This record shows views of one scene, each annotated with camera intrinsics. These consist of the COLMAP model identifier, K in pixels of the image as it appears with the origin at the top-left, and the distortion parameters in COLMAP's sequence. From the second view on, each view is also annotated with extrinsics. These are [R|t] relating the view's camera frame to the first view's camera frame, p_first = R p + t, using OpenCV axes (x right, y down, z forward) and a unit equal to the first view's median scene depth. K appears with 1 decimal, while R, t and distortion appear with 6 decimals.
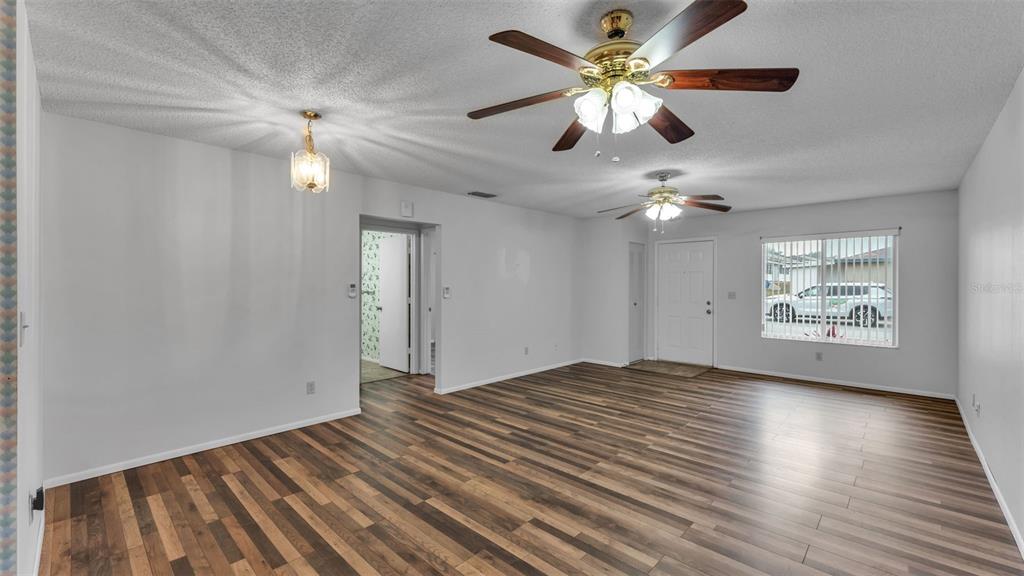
lens RADIAL K [[416.2, 0, 511.9], [0, 416.2, 285.9], [0, 0, 1]] dist [-0.002448, 0.000201]
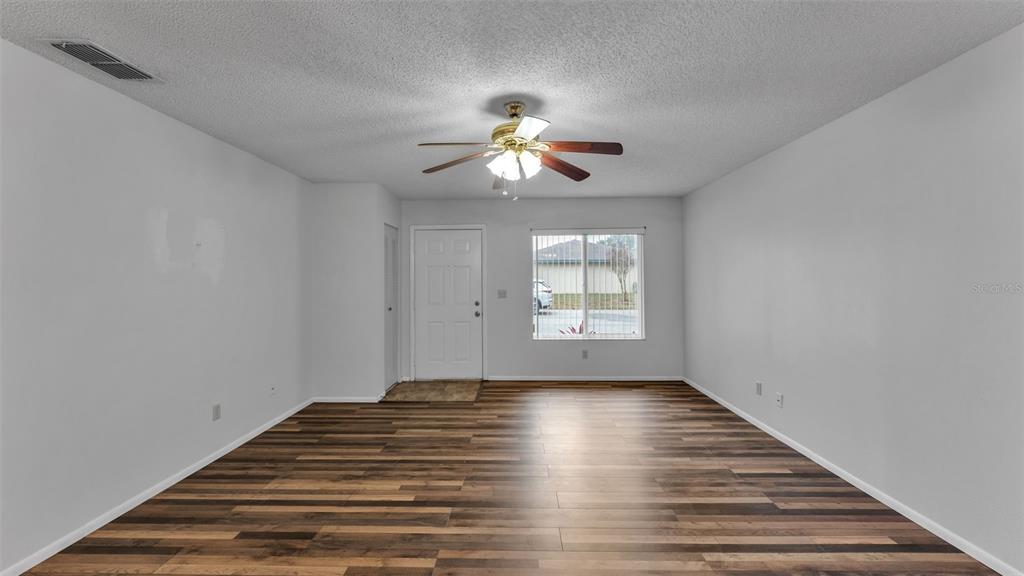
lens RADIAL K [[416.2, 0, 513.6], [0, 416.2, 278.2], [0, 0, 1]] dist [-0.002448, 0.000201]
pose [[0.739243, -0.001926, 0.673436, -0.037914], [0.008206, 0.999947, -0.006148, -0.004488], [-0.673388, 0.010071, 0.739220, 0.353621]]
